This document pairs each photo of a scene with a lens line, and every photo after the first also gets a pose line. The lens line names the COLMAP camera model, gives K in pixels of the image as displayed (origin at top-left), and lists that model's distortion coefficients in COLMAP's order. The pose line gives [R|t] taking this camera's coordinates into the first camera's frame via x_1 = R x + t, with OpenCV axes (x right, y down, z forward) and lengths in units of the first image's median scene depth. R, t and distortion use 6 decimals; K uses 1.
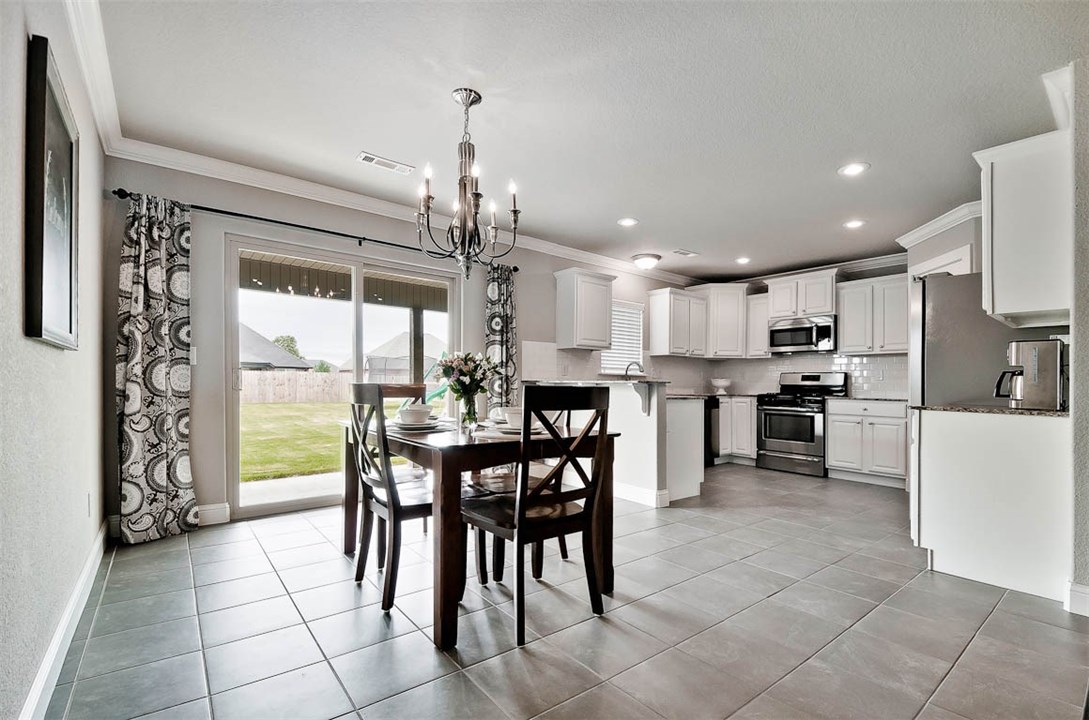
lens RADIAL K [[482.5, 0, 543.4], [0, 482.5, 378.0], [0, 0, 1]] dist [-0.005694, -0.000129]
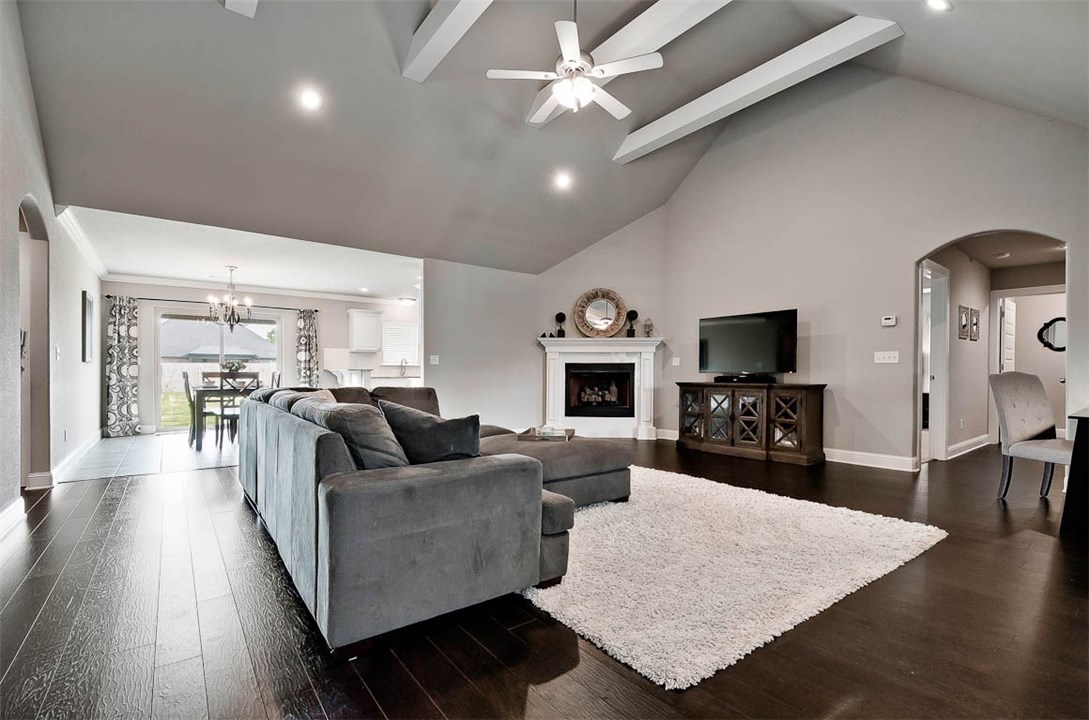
lens RADIAL K [[503.0, 0, 540.1], [0, 503.0, 356.0], [0, 0, 1]] dist [0.003652, -0.000257]
pose [[0.999384, -0.012502, -0.032782, 1.336520], [0.011924, 0.999771, -0.017784, -0.004368], [0.032997, 0.017382, 0.999304, -1.424873]]
